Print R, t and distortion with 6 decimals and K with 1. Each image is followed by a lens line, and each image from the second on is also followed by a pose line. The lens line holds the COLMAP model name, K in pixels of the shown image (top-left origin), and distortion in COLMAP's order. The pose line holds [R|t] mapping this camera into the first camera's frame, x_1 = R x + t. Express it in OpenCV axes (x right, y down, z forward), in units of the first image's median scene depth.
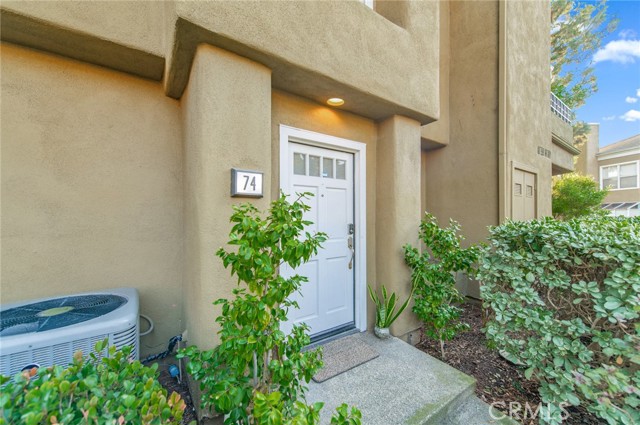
lens RADIAL K [[249.3, 0, 323.2], [0, 249.3, 214.2], [0, 0, 1]] dist [0.011825, -0.000738]
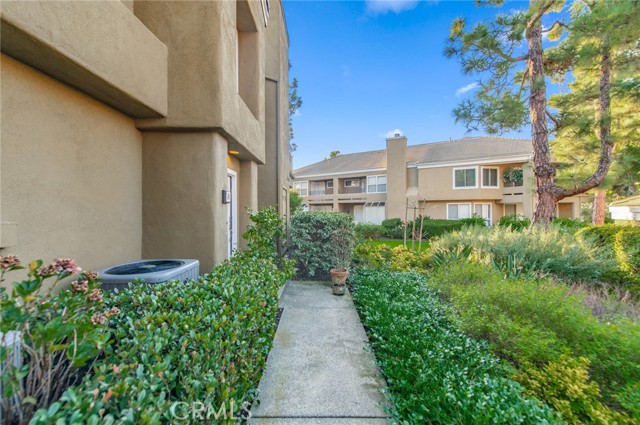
lens RADIAL K [[249.3, 0, 319.1], [0, 249.3, 210.6], [0, 0, 1]] dist [0.011825, -0.000738]
pose [[0.549242, -0.009710, 0.835607, -1.423801], [0.004034, 0.999952, 0.008969, -0.023397], [-0.835654, -0.001555, 0.549255, -0.691089]]
